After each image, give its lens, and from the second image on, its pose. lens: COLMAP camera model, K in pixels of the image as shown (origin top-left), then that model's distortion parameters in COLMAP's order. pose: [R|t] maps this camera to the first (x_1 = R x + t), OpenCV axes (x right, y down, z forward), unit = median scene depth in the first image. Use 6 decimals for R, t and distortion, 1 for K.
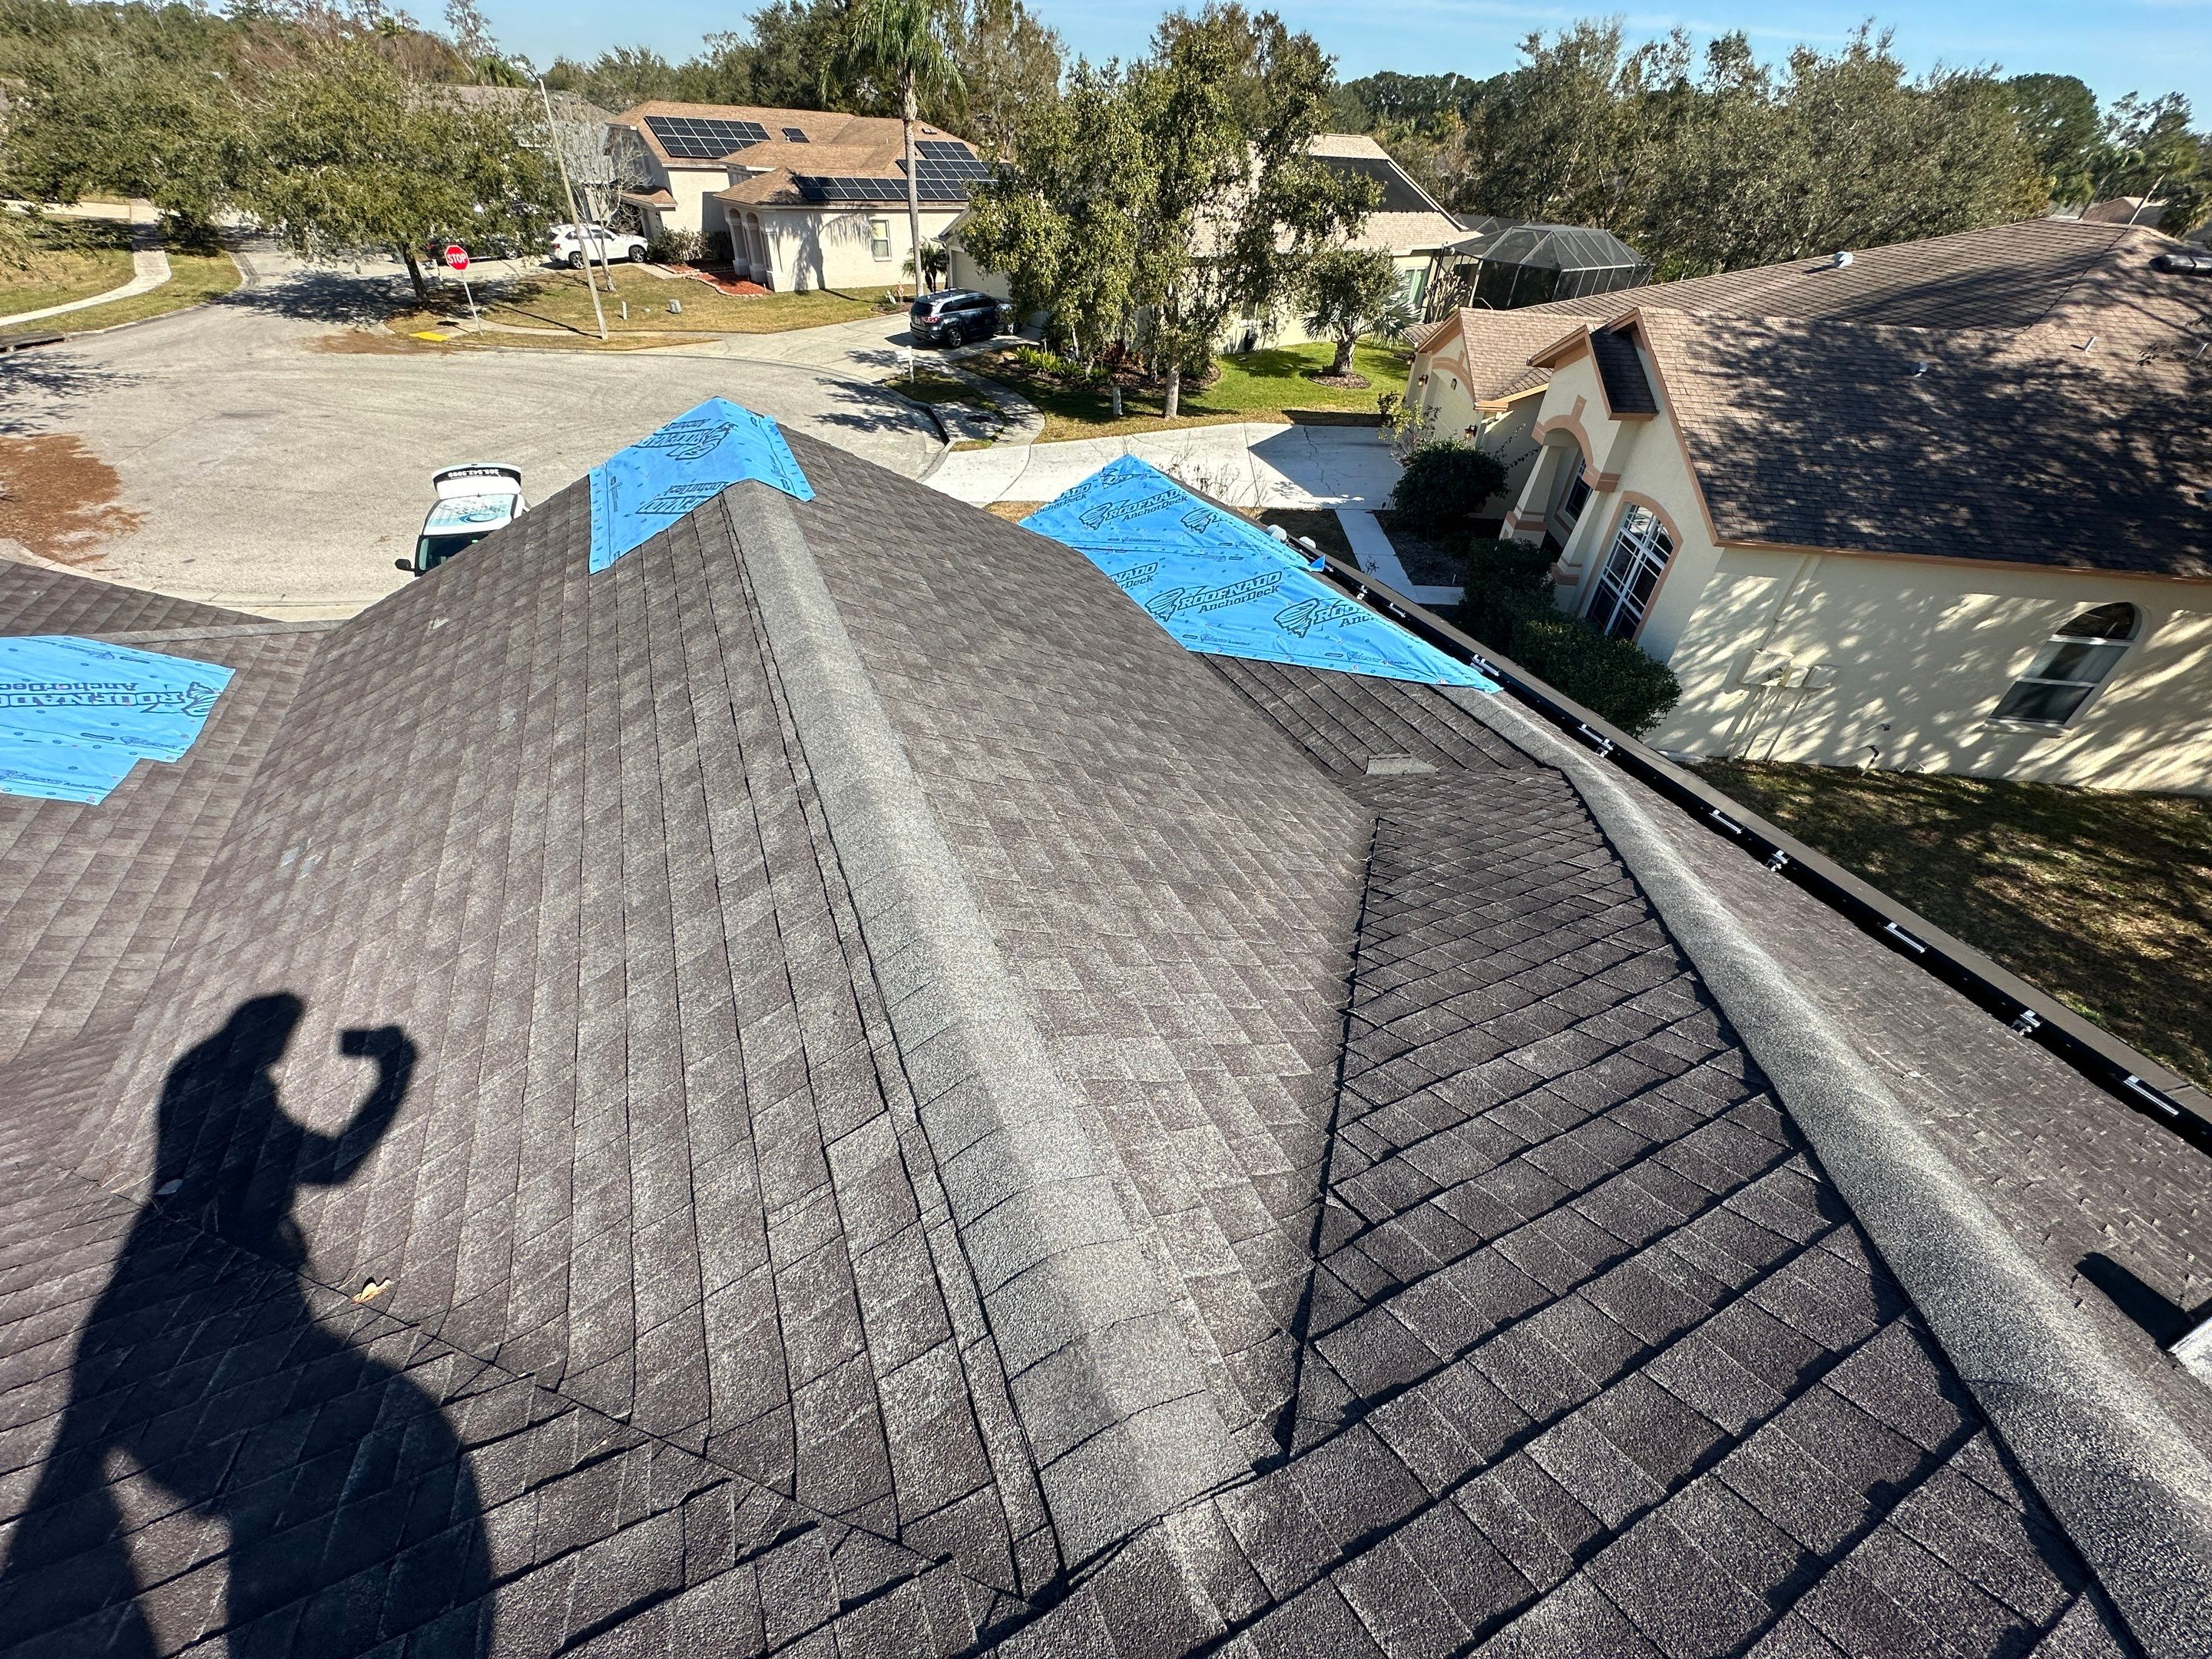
lens RADIAL K [[871.1, 0, 1108.0], [0, 871.1, 837.0], [0, 0, 1]] dist [-0.008384, 0.000514]
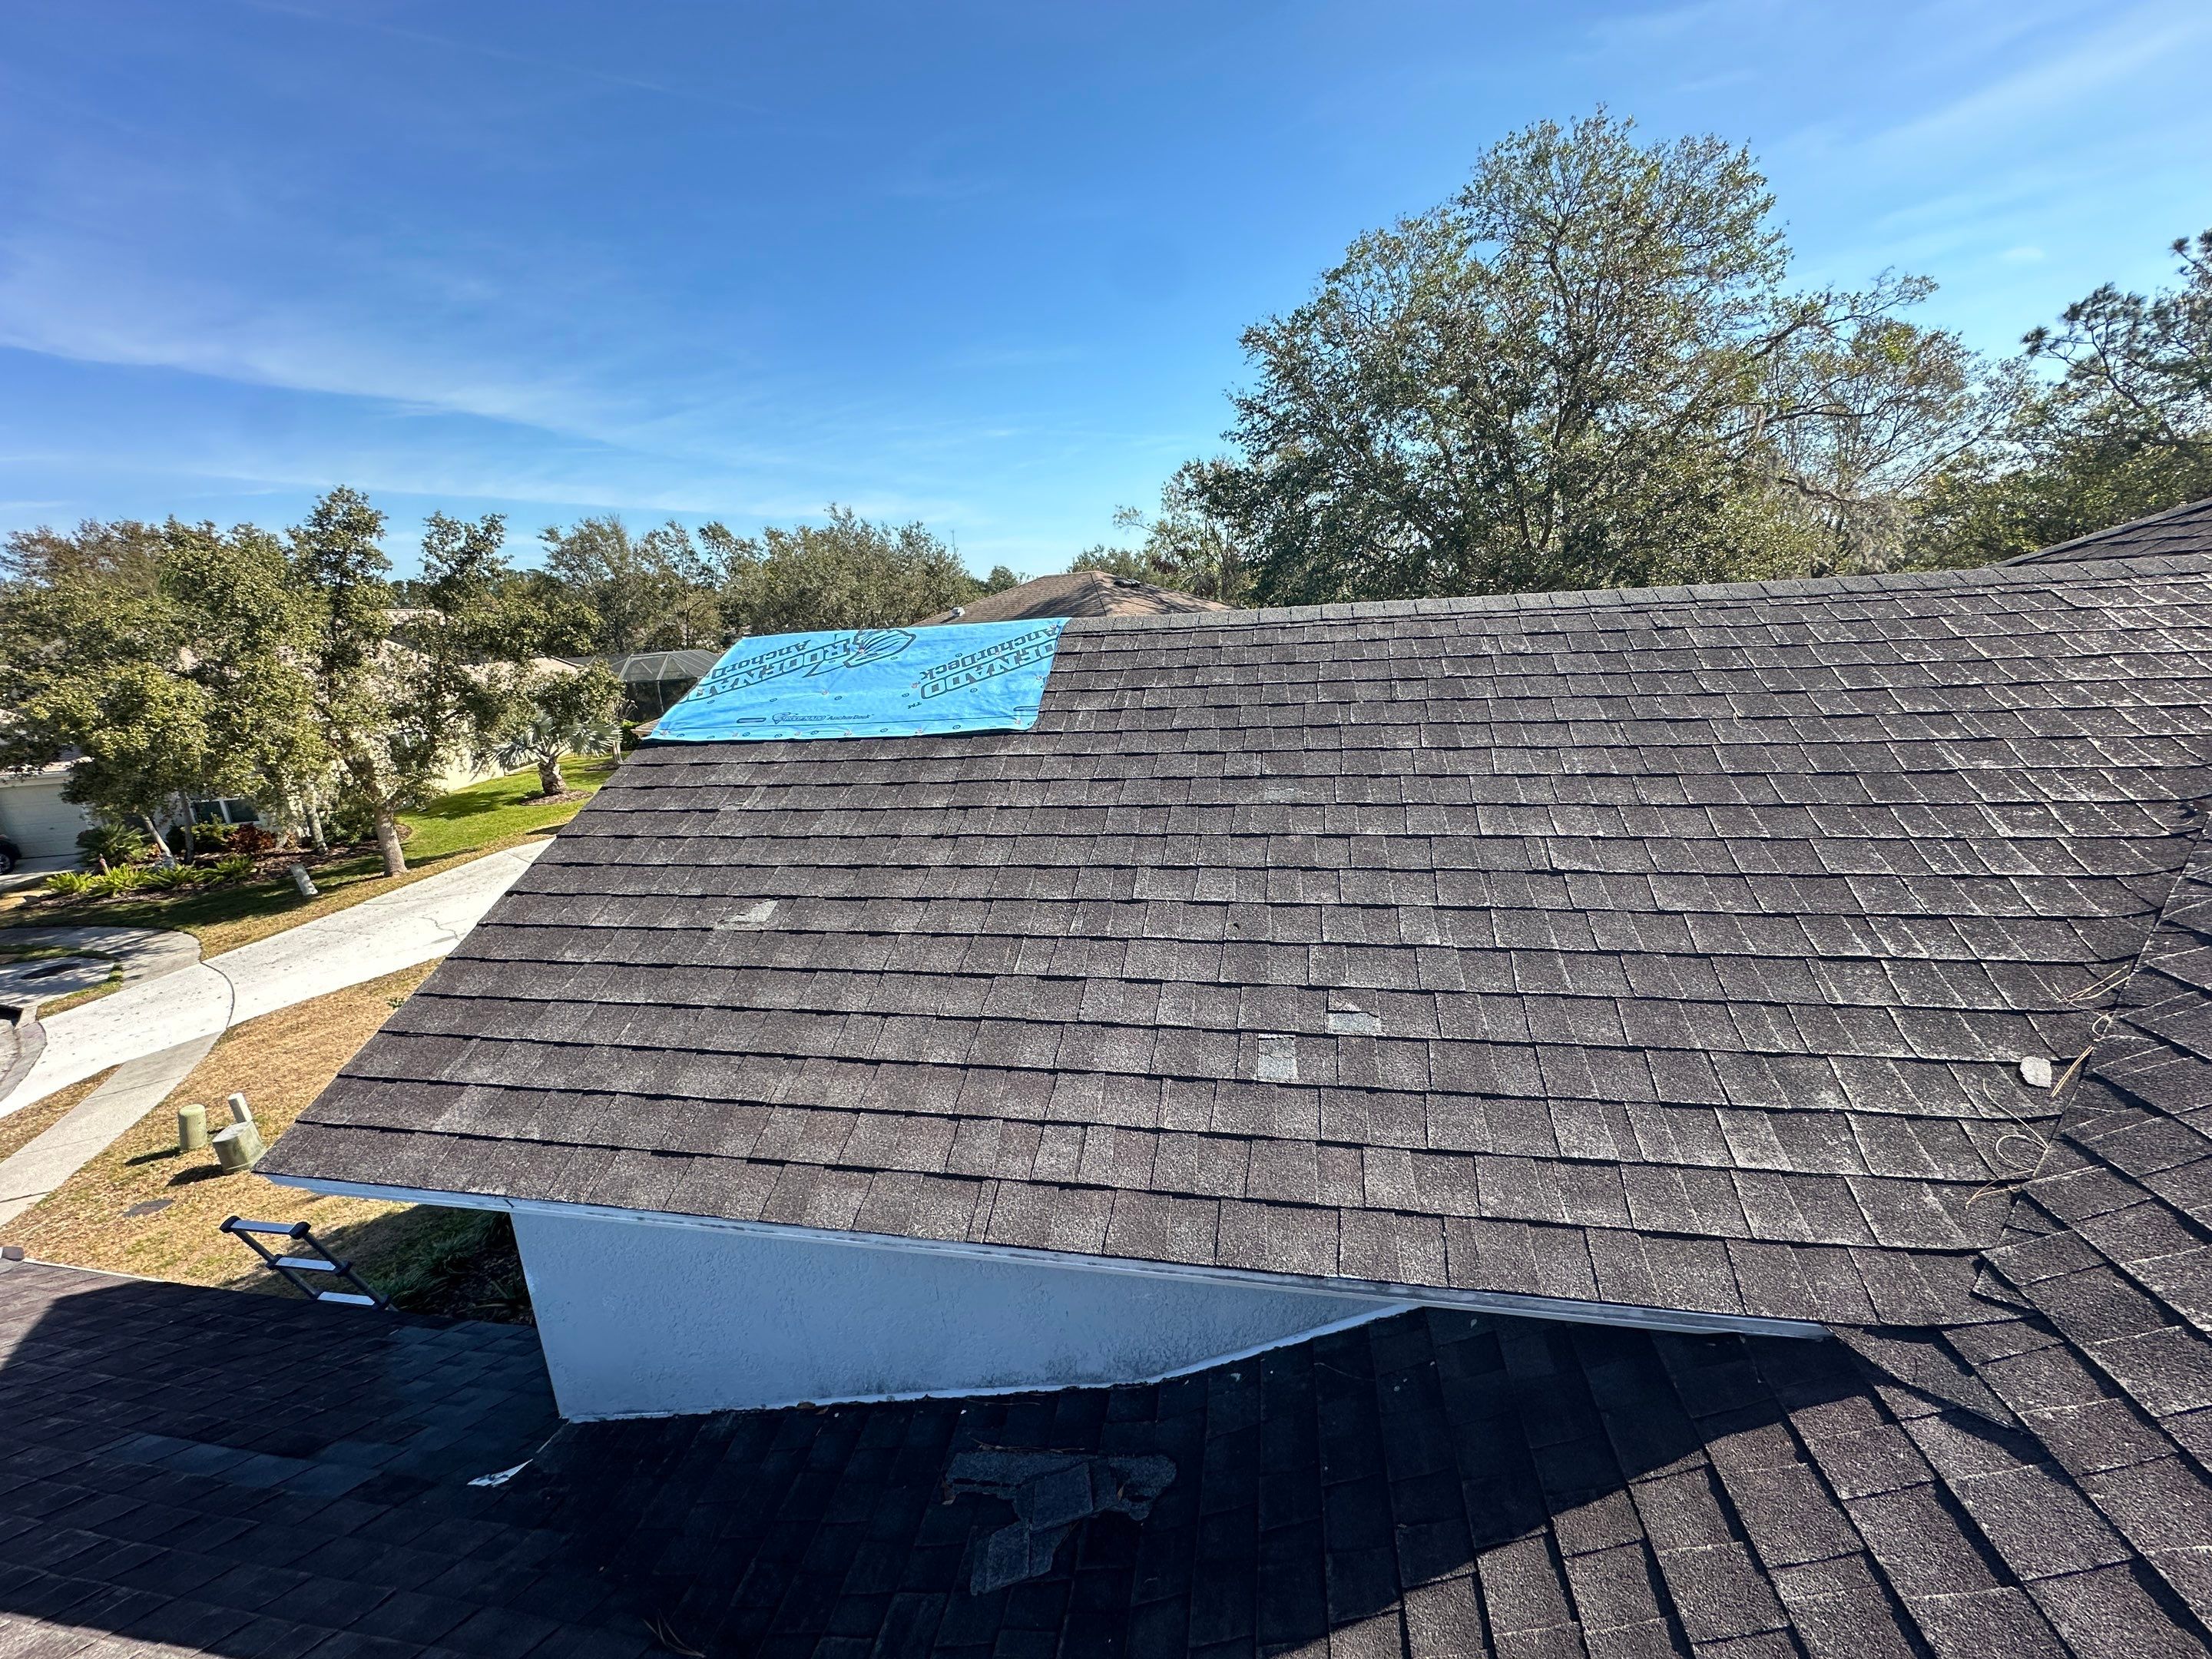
lens RADIAL K [[884.8, 0, 1106.0], [0, 884.8, 829.5], [0, 0, 1]] dist [-0.003324, 0.000554]
pose [[0.567192, -0.283535, 0.773241, -0.164400], [0.585211, 0.799369, -0.136152, -0.008855], [-0.579501, 0.529733, 0.619323, 0.063431]]
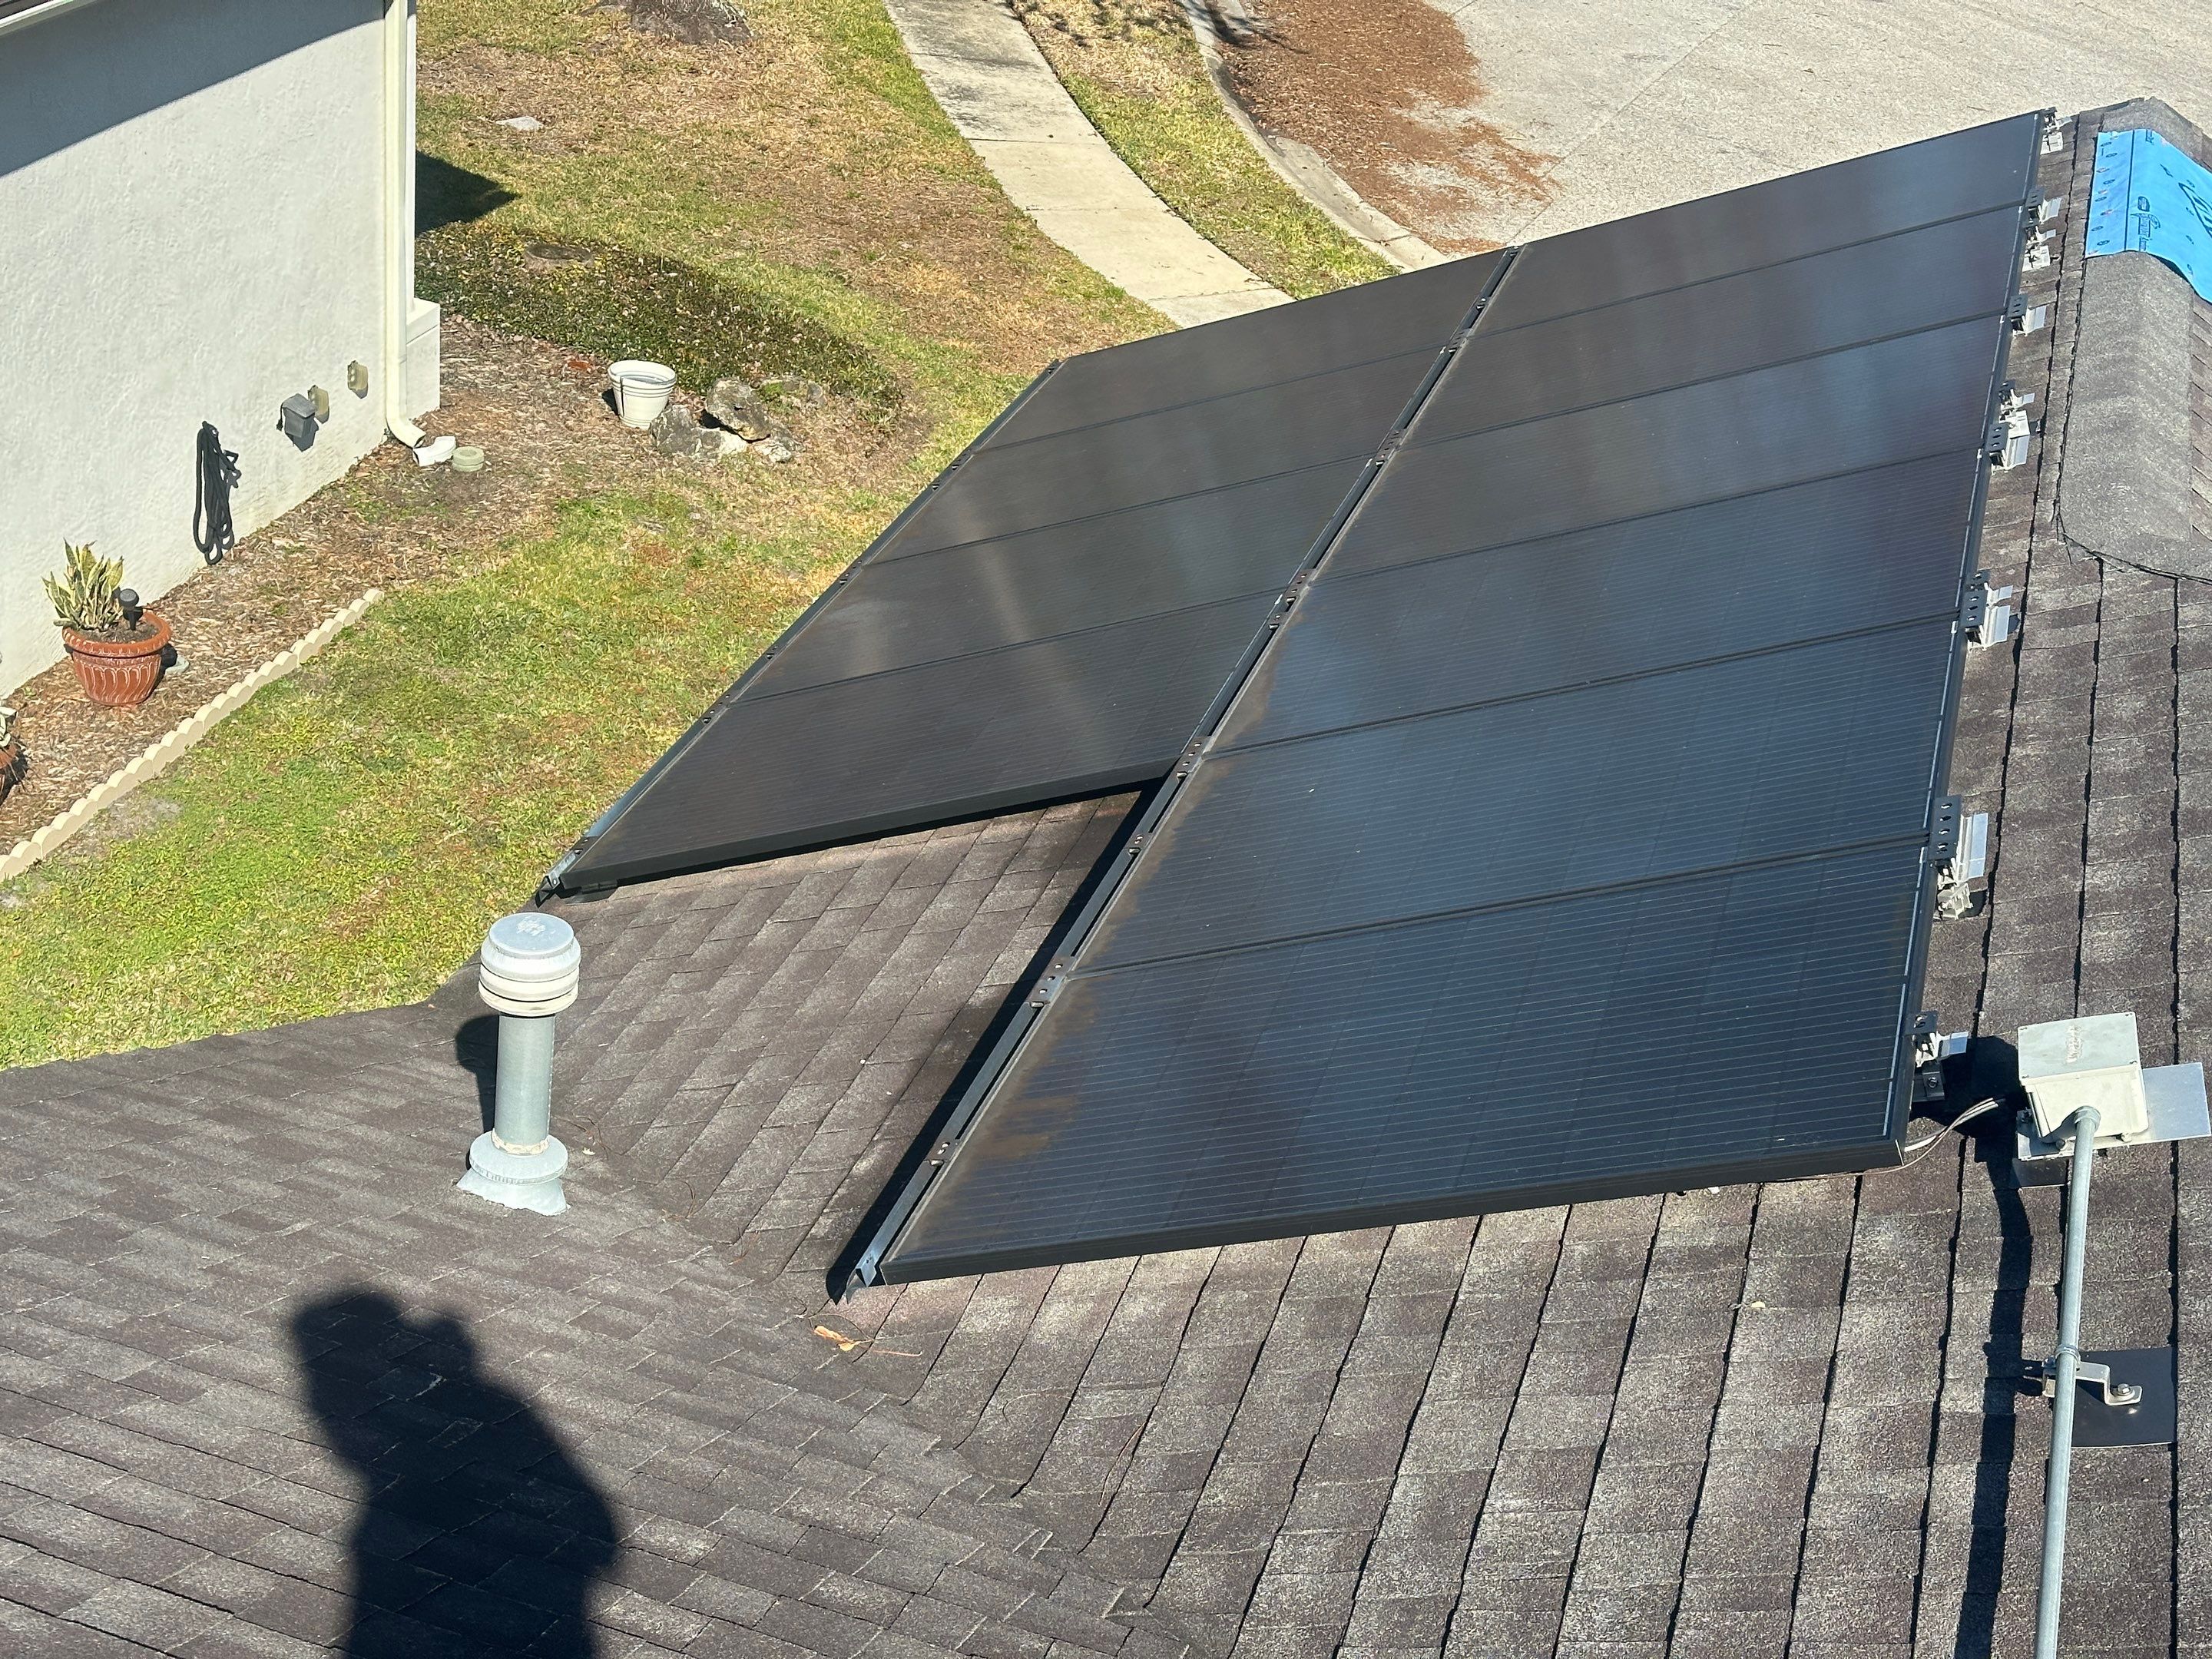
lens RADIAL K [[3044.3, 0, 1106.0], [0, 3044.3, 829.5], [0, 0, 1]] dist [0.127692, 0.038188]
pose [[0.754295, 0.360649, -0.548608, -0.245718], [-0.476964, 0.875236, -0.080419, 0.052951], [0.451159, 0.322326, 0.832203, -0.076430]]
